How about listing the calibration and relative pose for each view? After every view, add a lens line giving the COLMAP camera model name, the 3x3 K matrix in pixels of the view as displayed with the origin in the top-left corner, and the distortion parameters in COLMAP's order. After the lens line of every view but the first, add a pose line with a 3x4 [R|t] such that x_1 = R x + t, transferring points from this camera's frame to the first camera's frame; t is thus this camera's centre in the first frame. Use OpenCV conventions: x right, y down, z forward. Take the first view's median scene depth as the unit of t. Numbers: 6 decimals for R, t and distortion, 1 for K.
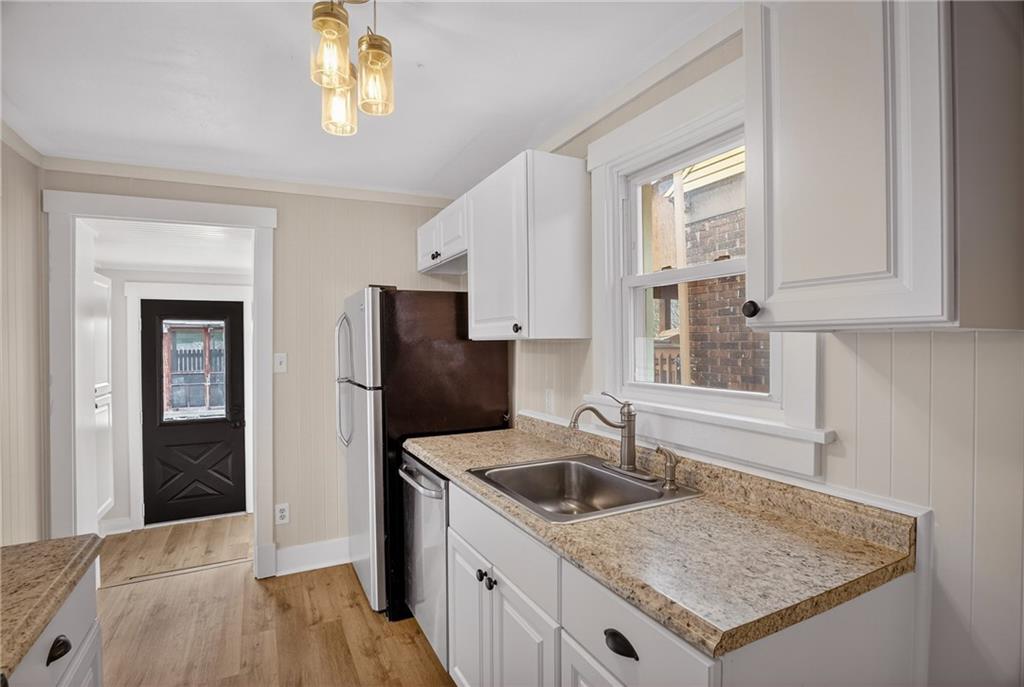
lens RADIAL K [[499.5, 0, 512.0], [0, 499.5, 342.7], [0, 0, 1]] dist [-0.035191, 0.007689]
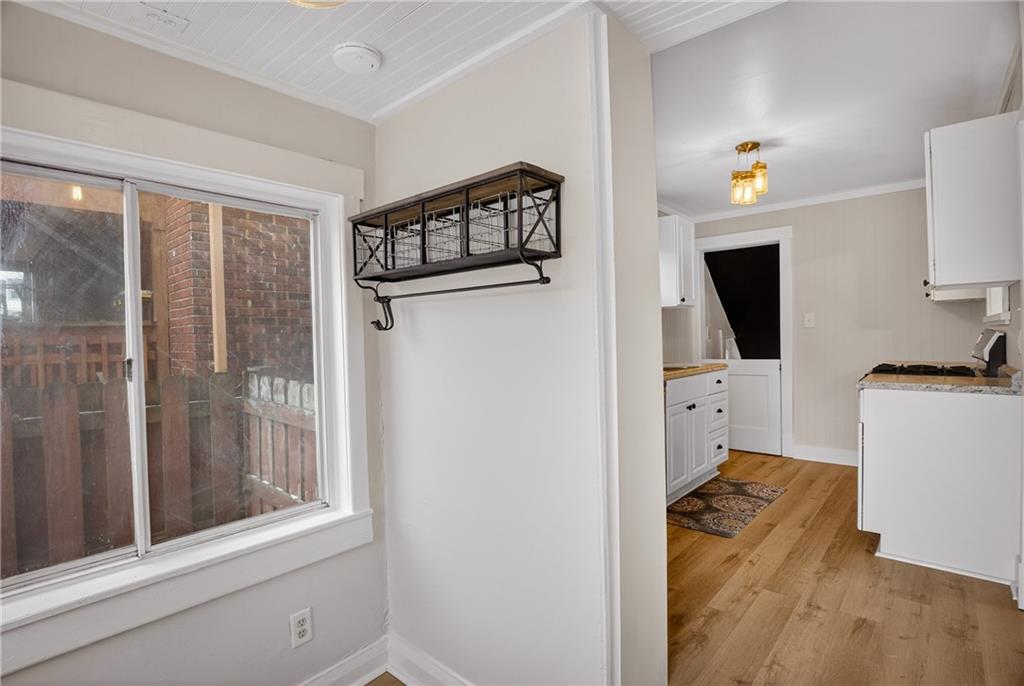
lens RADIAL K [[499.5, 0, 515.5], [0, 499.5, 344.5], [0, 0, 1]] dist [-0.035191, 0.007689]
pose [[-0.374255, 0.001472, 0.927325, -1.482469], [0.021817, 0.999736, 0.007218, 0.126799], [-0.927069, 0.022933, -0.374188, 2.068072]]
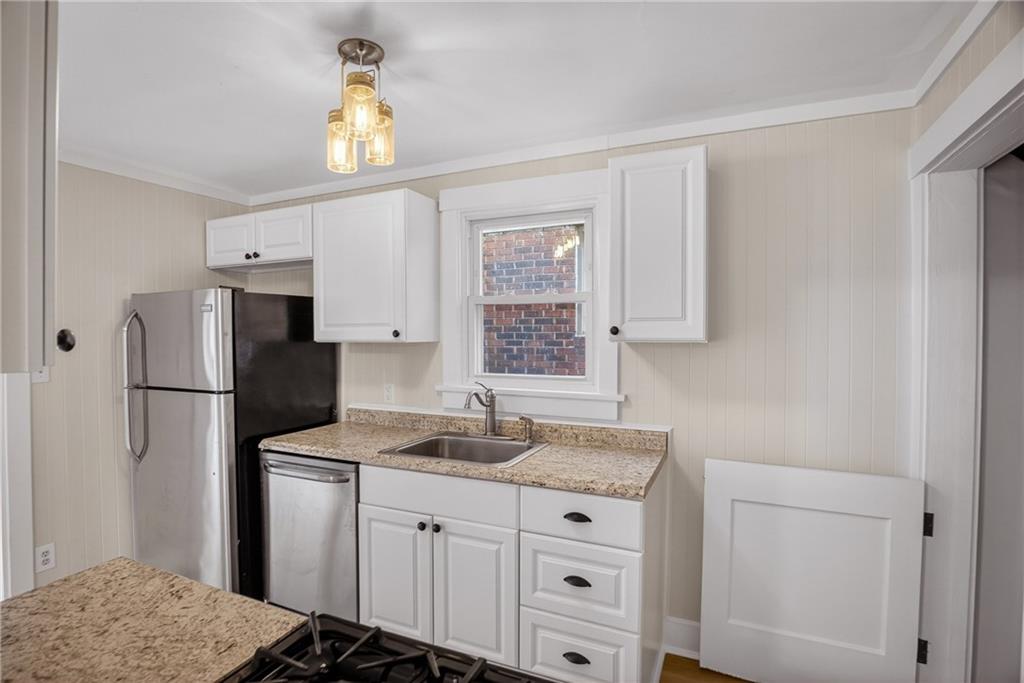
lens RADIAL K [[499.5, 0, 504.2], [0, 499.5, 341.6], [0, 0, 1]] dist [-0.035191, 0.007689]
pose [[0.786356, -0.002340, 0.617769, -0.567640], [-0.002770, 0.999969, 0.007313, -0.020772], [-0.617767, -0.007462, 0.786326, -0.125265]]
